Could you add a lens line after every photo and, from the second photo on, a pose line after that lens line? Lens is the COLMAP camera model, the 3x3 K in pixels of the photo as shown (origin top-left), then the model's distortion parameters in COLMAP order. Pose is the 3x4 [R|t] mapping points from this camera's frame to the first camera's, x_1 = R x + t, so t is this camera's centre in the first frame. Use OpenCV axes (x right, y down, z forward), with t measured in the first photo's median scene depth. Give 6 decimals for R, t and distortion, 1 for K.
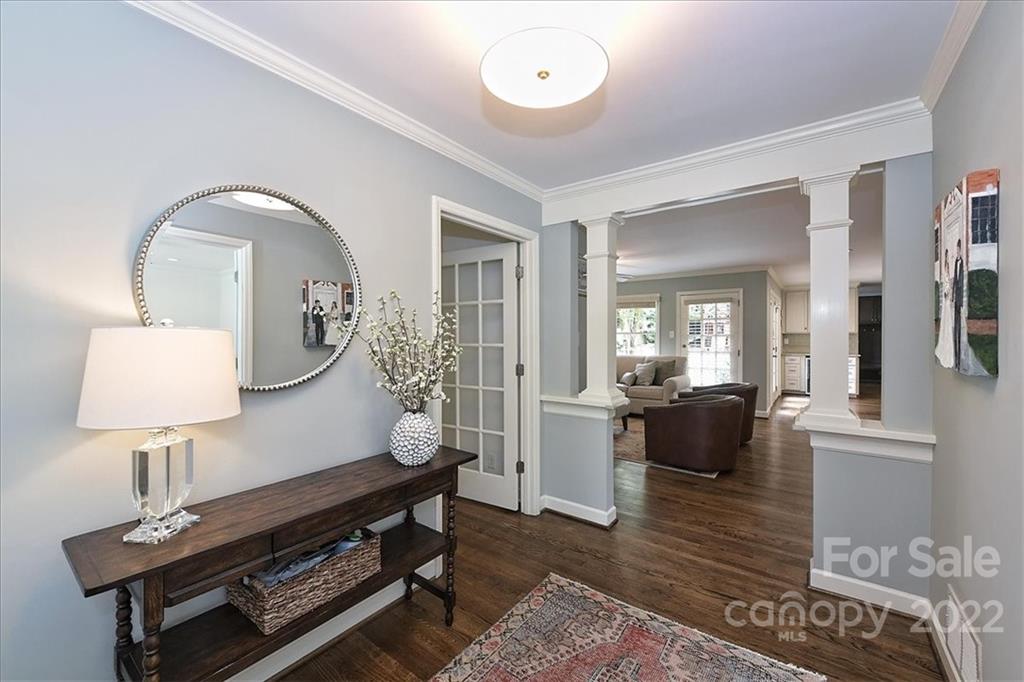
lens RADIAL K [[409.0, 0, 515.3], [0, 409.0, 341.1], [0, 0, 1]] dist [-0.002806, -0.000454]
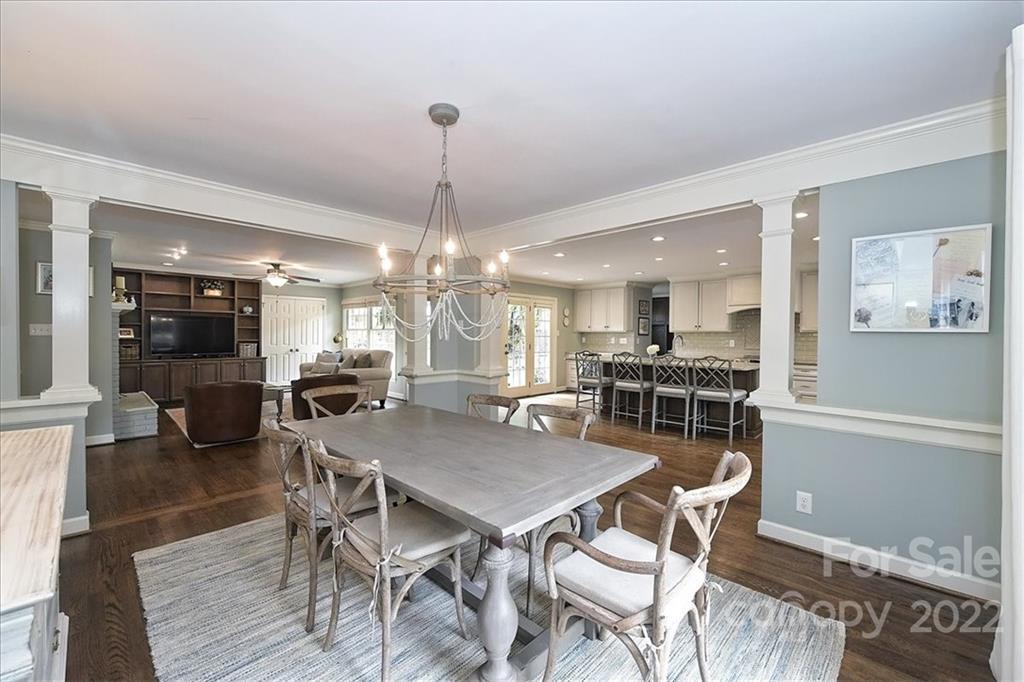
lens RADIAL K [[409.0, 0, 515.7], [0, 409.0, 340.5], [0, 0, 1]] dist [-0.002806, -0.000454]
pose [[0.992333, 0.012580, -0.122952, 2.947628], [-0.012601, 0.999920, 0.000609, 0.017193], [0.122950, 0.000945, 0.992412, -0.121093]]
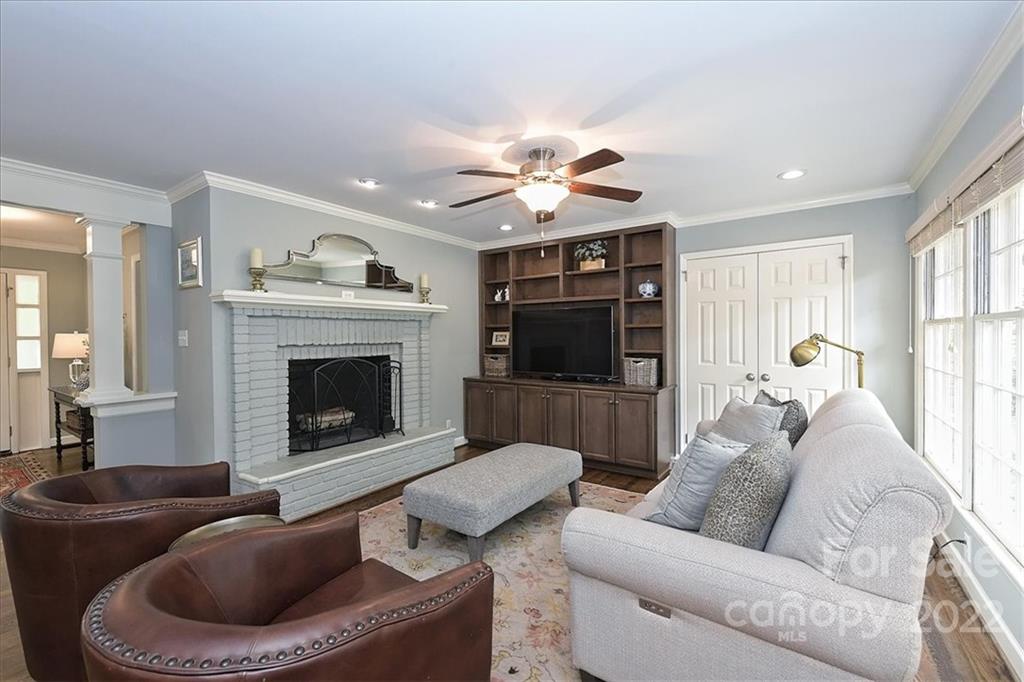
lens RADIAL K [[428.9, 0, 514.6], [0, 428.9, 338.4], [0, 0, 1]] dist [0.002766, -0.001493]
pose [[0.028077, 0.010021, -0.999556, 1.886929], [-0.004897, 0.999939, 0.009887, -0.029146], [0.999594, 0.004617, 0.028125, 2.860769]]
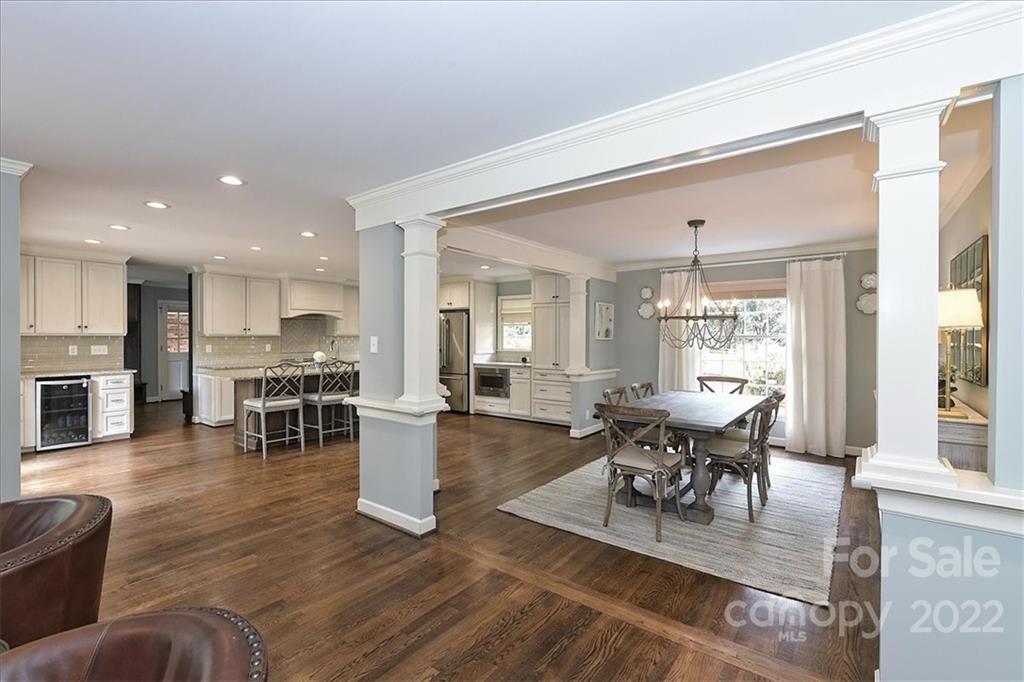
lens RADIAL K [[453.7, 0, 513.4], [0, 453.7, 340.3], [0, 0, 1]] dist [0.000341, -0.001236]
pose [[0.013202, -0.005145, 0.999900, 0.590858], [0.012661, 0.999907, 0.004978, -0.035136], [-0.999833, 0.012594, 0.013266, 1.656074]]
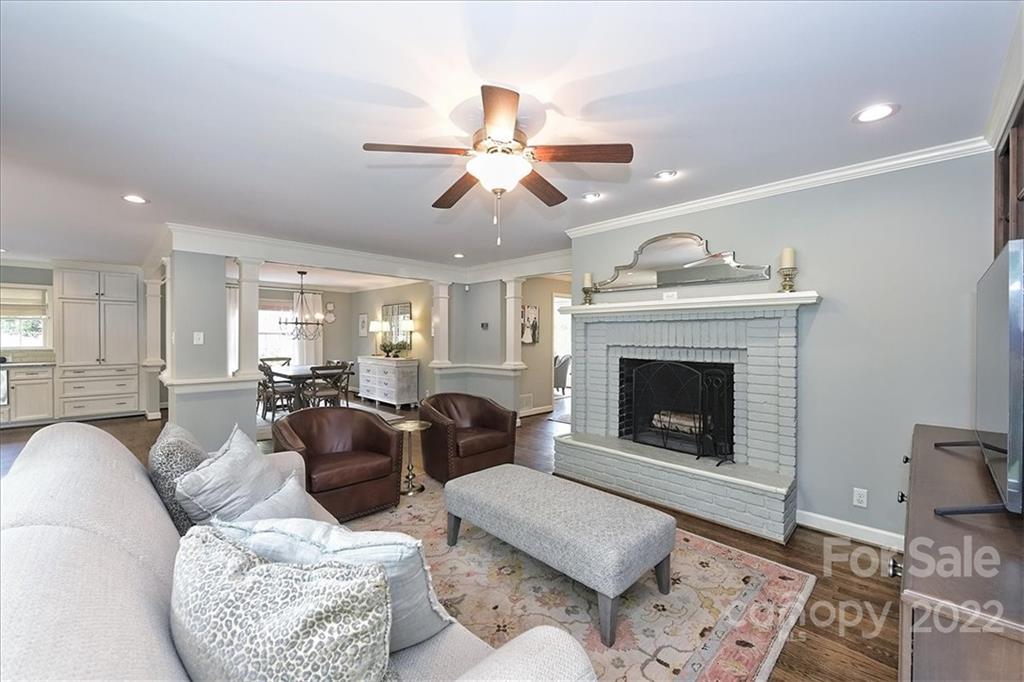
lens RADIAL K [[409.0, 0, 511.4], [0, 409.0, 338.3], [0, 0, 1]] dist [-0.002806, -0.000454]
pose [[-0.988764, -0.000818, 0.149484, 0.392052], [0.002087, 0.999812, 0.019278, -0.053728], [-0.149472, 0.019373, -0.988576, 3.999223]]
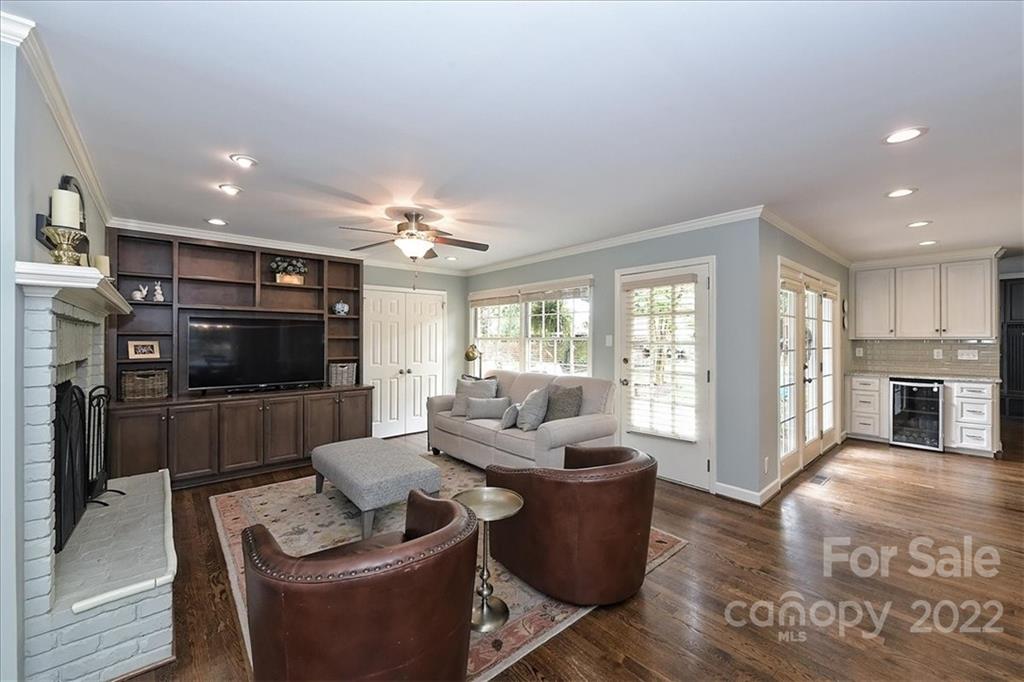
lens RADIAL K [[402.8, 0, 512.0], [0, 402.8, 338.9], [0, 0, 1]] dist [0.002016, -0.001056]
pose [[0.976467, 0.002661, -0.215652, 1.350885], [-0.005905, 0.999879, -0.014400, -0.035119], [0.215588, 0.015334, 0.976364, 1.405076]]
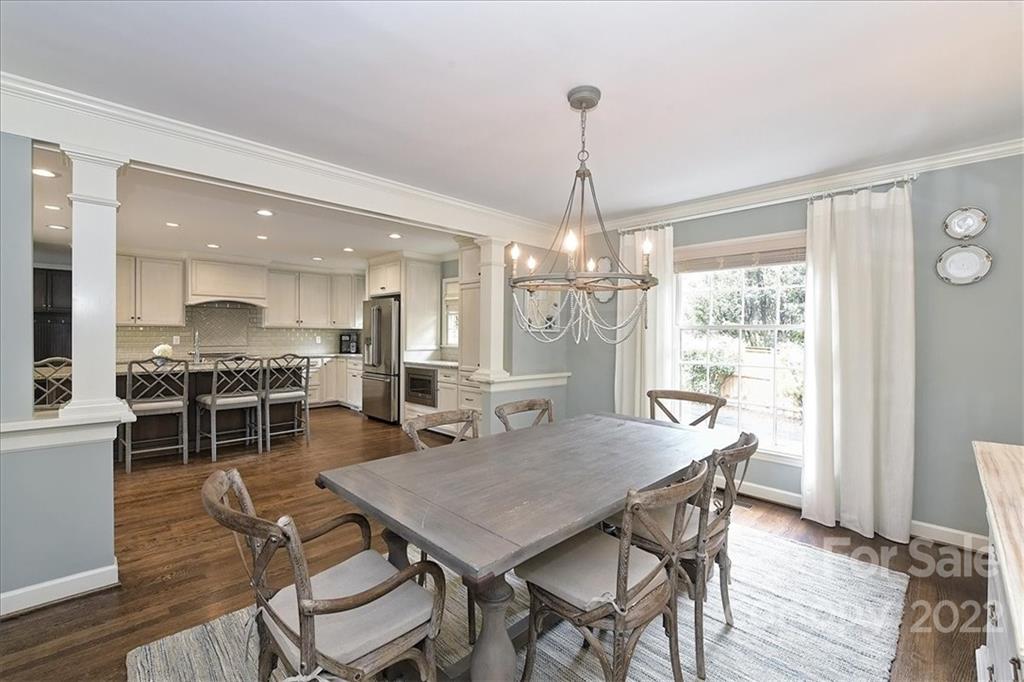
lens RADIAL K [[437.3, 0, 510.9], [0, 437.3, 340.7], [0, 0, 1]] dist [-0.002688, 0.000365]
pose [[0.149208, -0.012698, 0.988724, 1.620471], [0.005493, 0.999913, 0.012012, 0.001851], [-0.988791, 0.003639, 0.149265, 0.872292]]
